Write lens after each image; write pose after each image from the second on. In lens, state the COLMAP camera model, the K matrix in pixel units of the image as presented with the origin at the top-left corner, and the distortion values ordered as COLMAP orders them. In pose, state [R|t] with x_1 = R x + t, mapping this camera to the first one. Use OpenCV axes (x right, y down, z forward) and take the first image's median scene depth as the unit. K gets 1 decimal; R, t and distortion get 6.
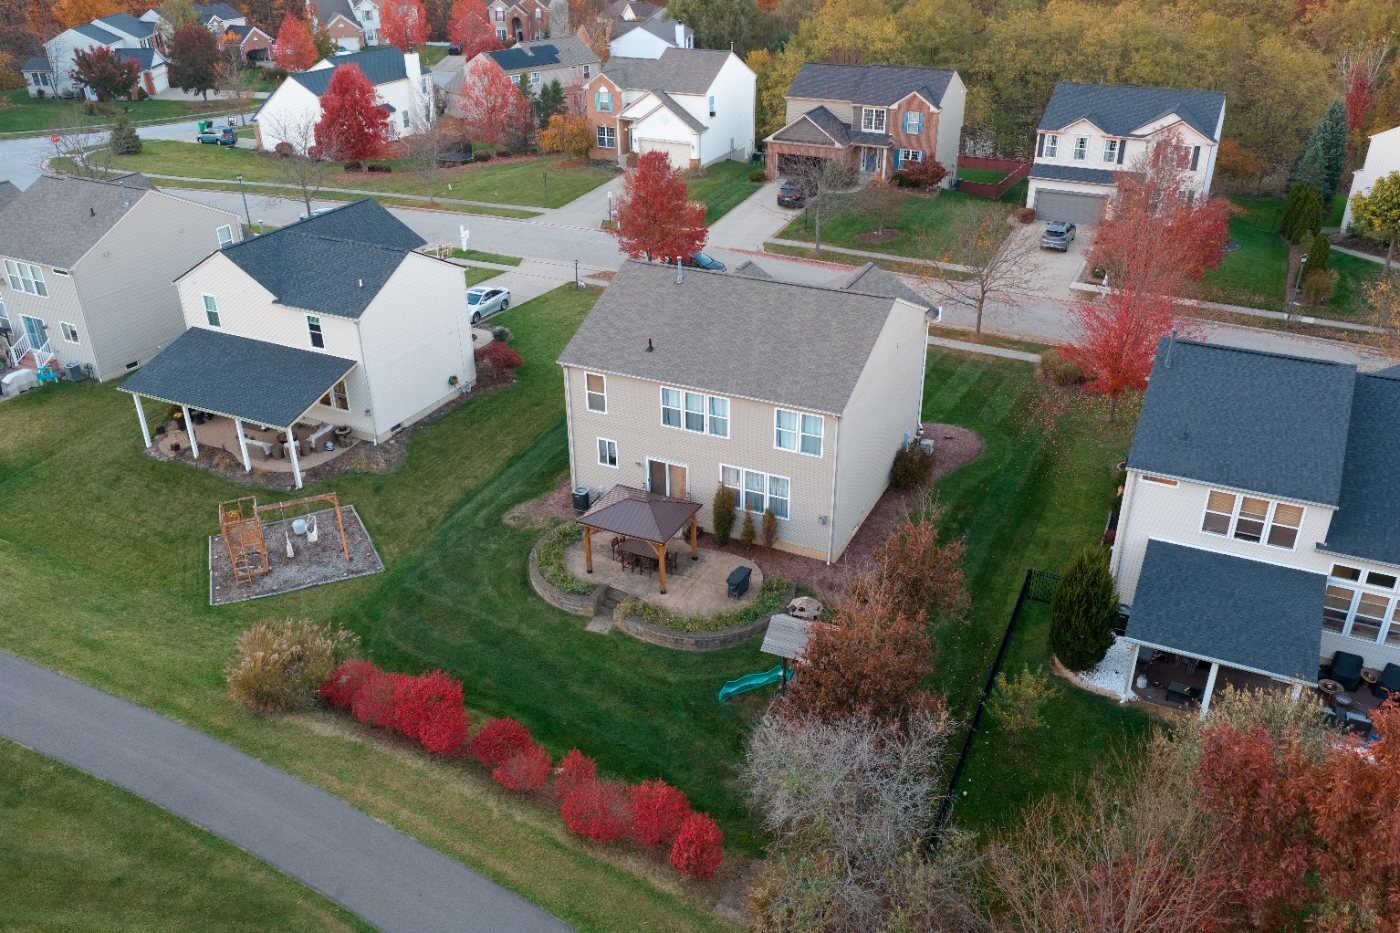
lens RADIAL K [[1148.2, 0, 706.7], [0, 1148.2, 462.6], [0, 0, 1]] dist [0.023271, -0.027971]
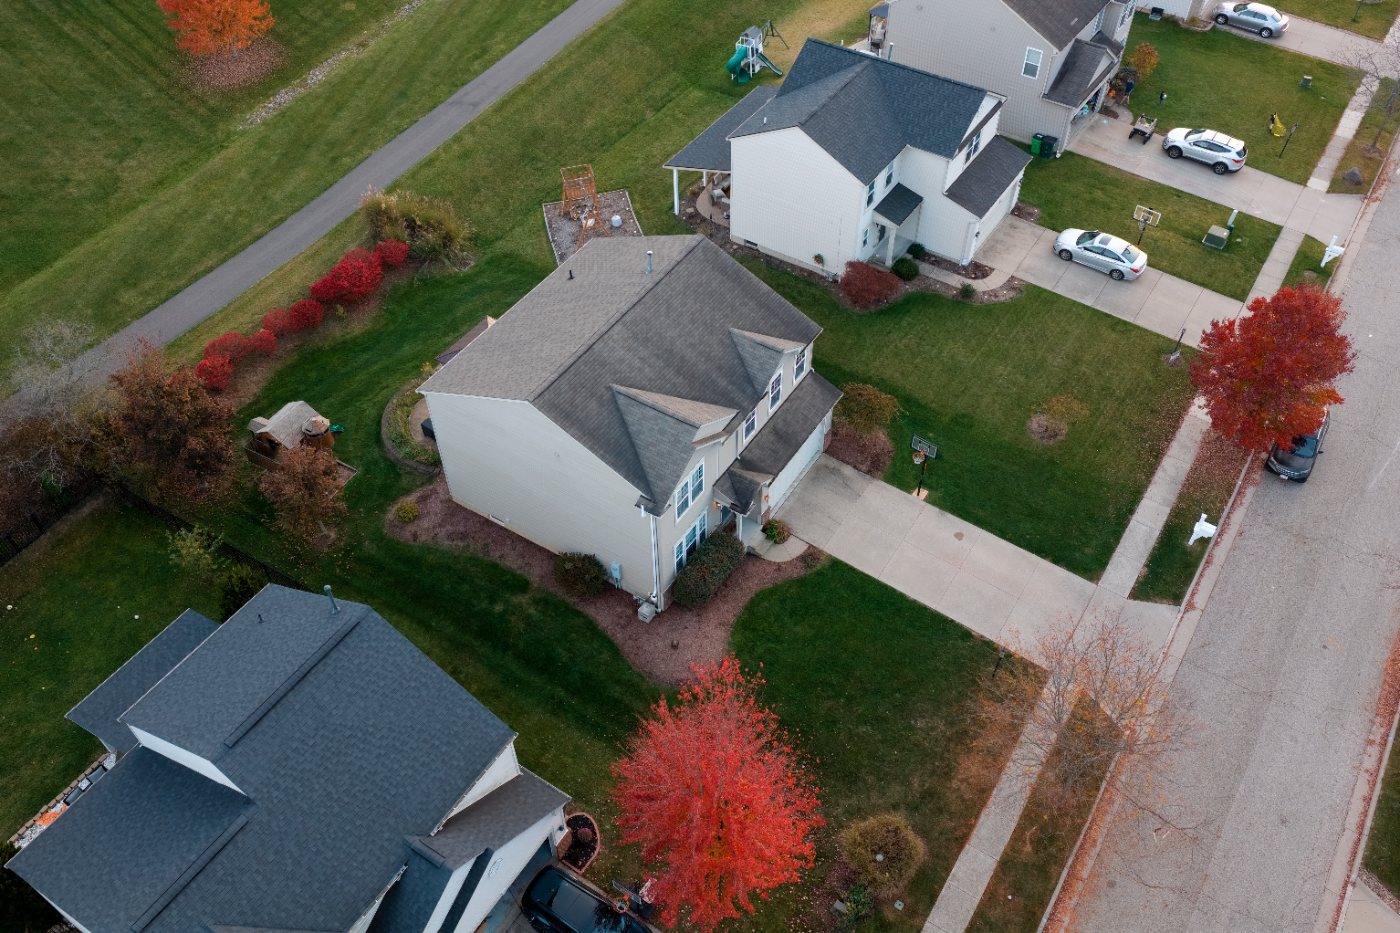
lens RADIAL K [[1148.2, 0, 709.1], [0, 1148.2, 471.8], [0, 0, 1]] dist [0.023271, -0.027971]
pose [[-0.118566, 0.737725, -0.664608, 0.820751], [-0.454290, 0.554865, 0.696954, -0.841140], [0.882929, 0.384560, 0.269353, 0.905794]]
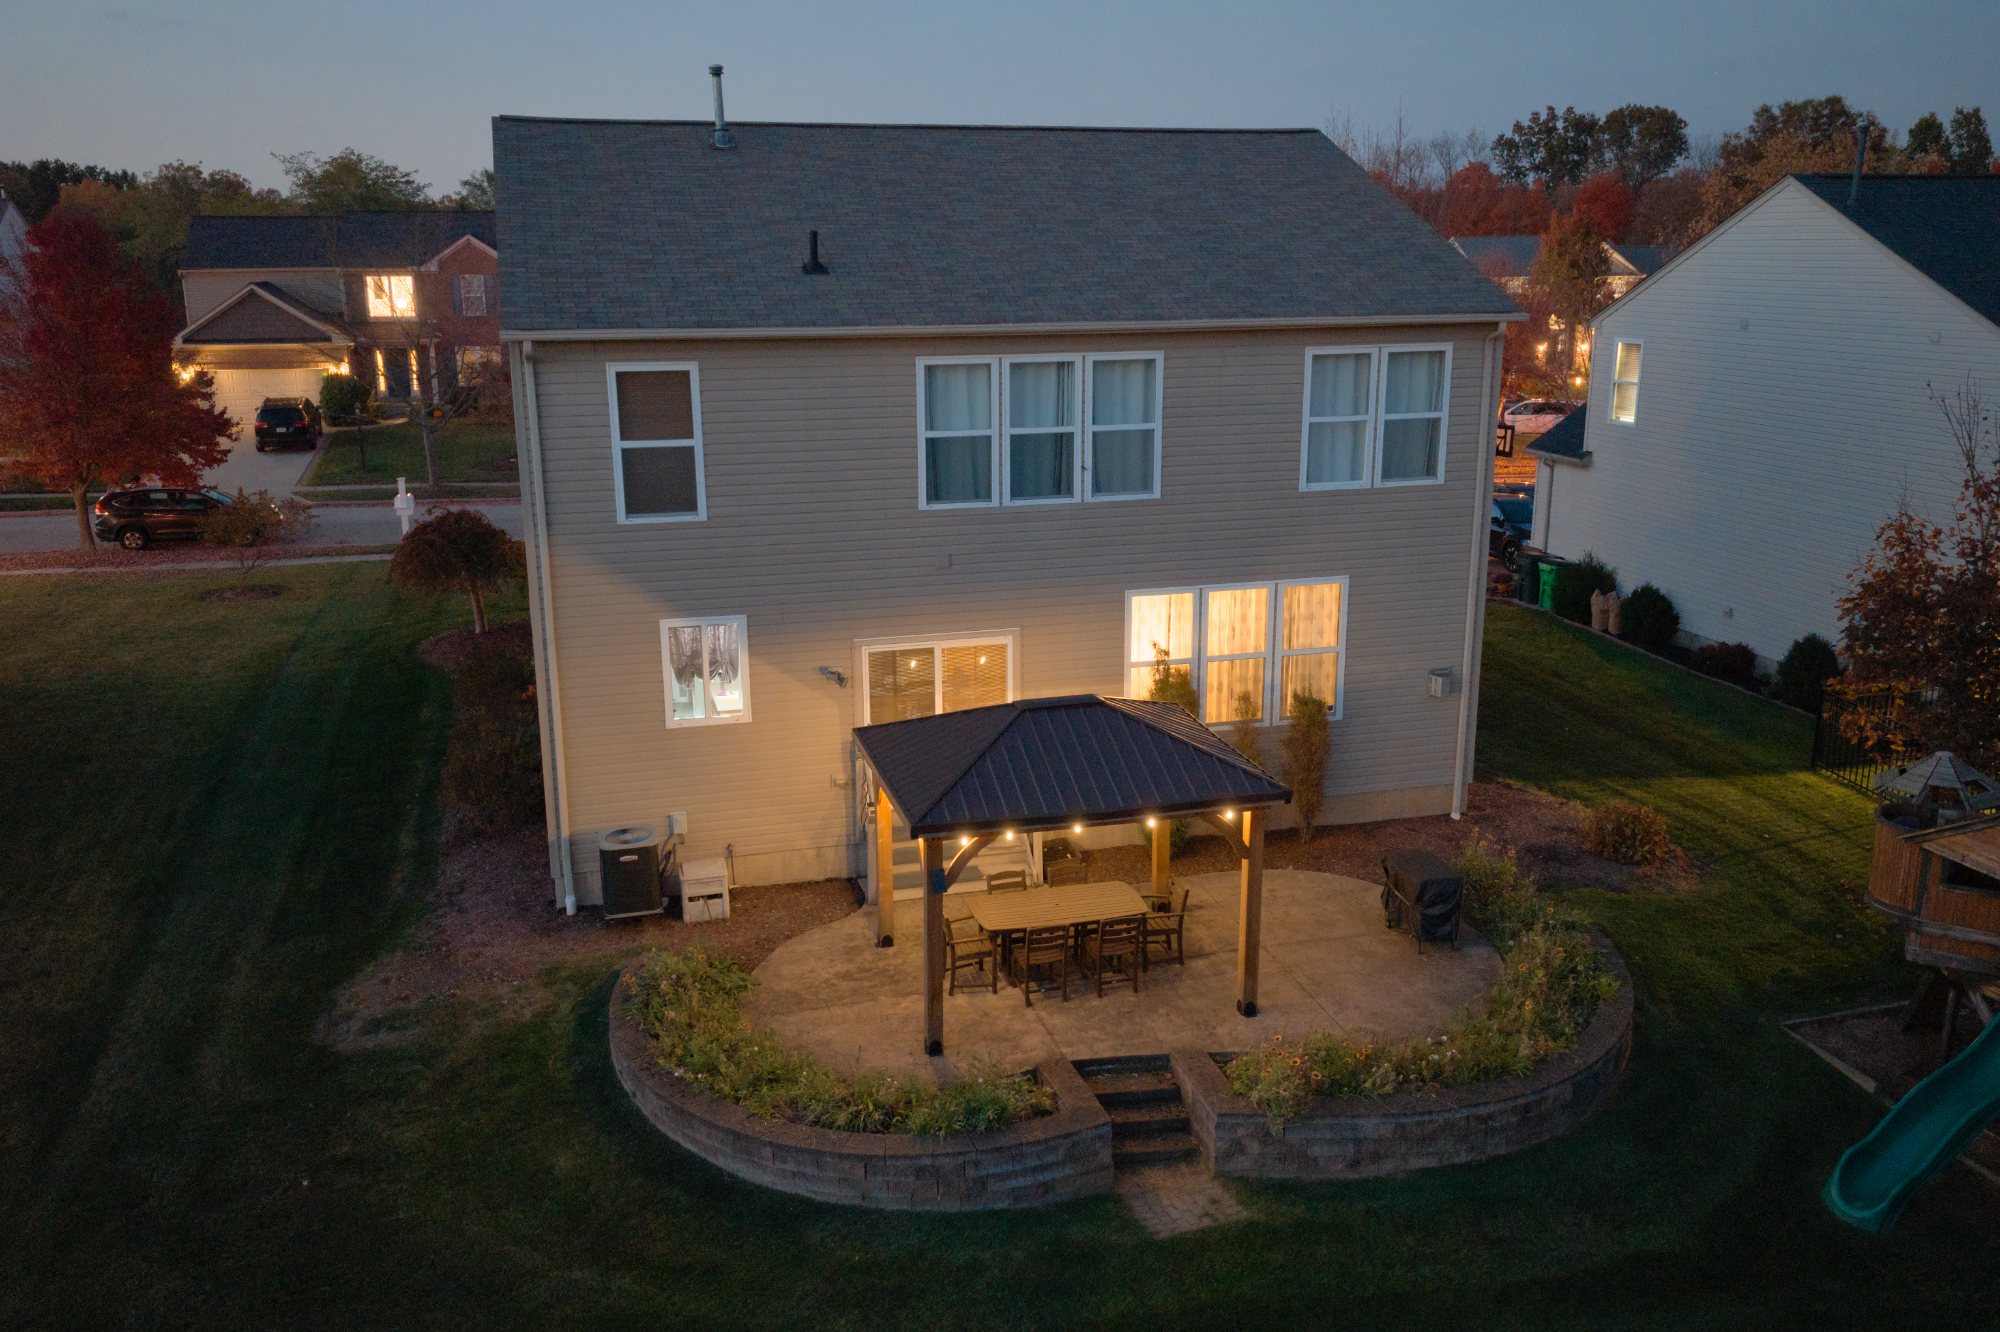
lens RADIAL K [[1640.3, 0, 1000.2], [0, 1640.3, 668.2], [0, 0, 1]] dist [0.023271, -0.027971]
pose [[0.754865, -0.161177, 0.635768, -0.302355], [0.302871, 0.945457, -0.119920, 0.063670], [-0.581763, 0.283079, 0.762508, 0.690441]]
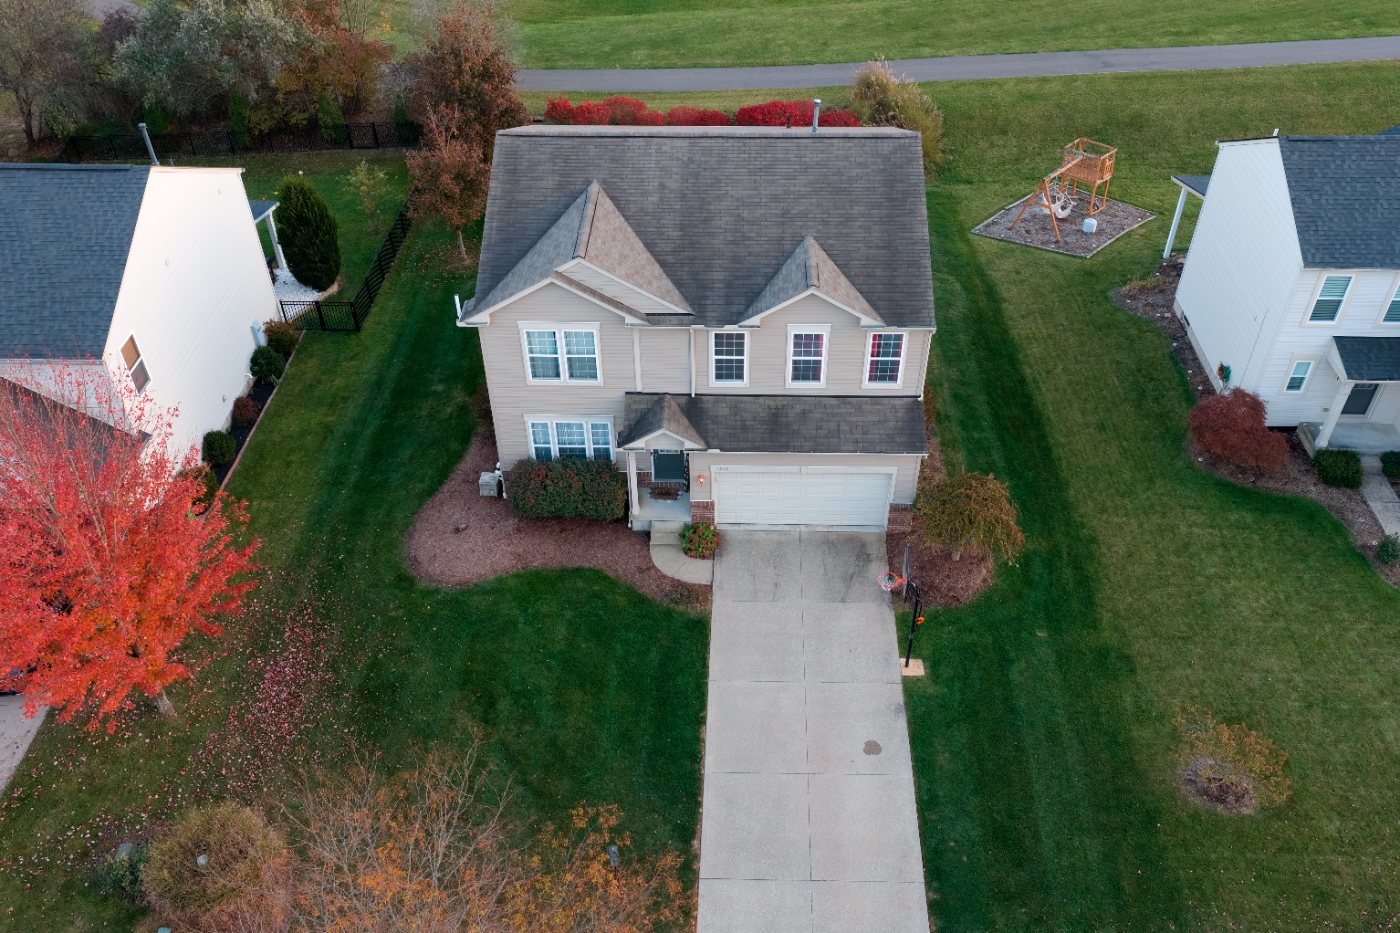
lens RADIAL K [[1148.2, 0, 698.5], [0, 1148.2, 478.6], [0, 0, 1]] dist [0.023271, -0.027971]
pose [[-0.915559, 0.275074, -0.293406, 0.325946], [-0.172223, 0.391109, 0.904087, -0.747194], [0.363444, 0.878276, -0.310709, 1.476536]]
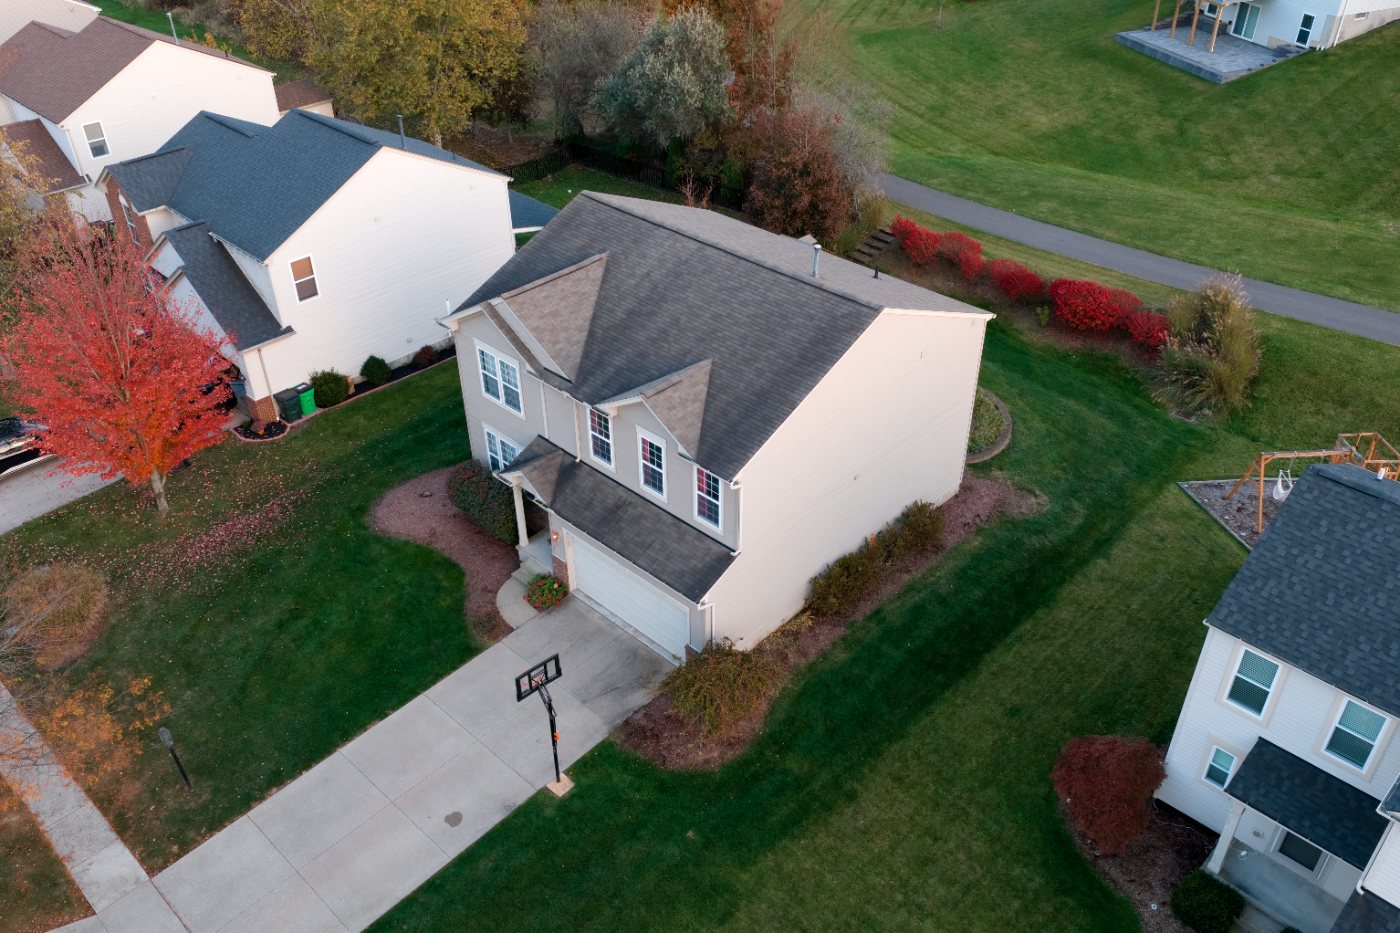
lens RADIAL K [[1148.2, 0, 693.0], [0, 1148.2, 463.5], [0, 0, 1]] dist [0.023271, -0.027971]
pose [[-0.947524, -0.169715, 0.270915, -0.169483], [0.161730, 0.476514, 0.864163, -0.761002], [-0.275757, 0.862630, -0.424060, 1.509235]]
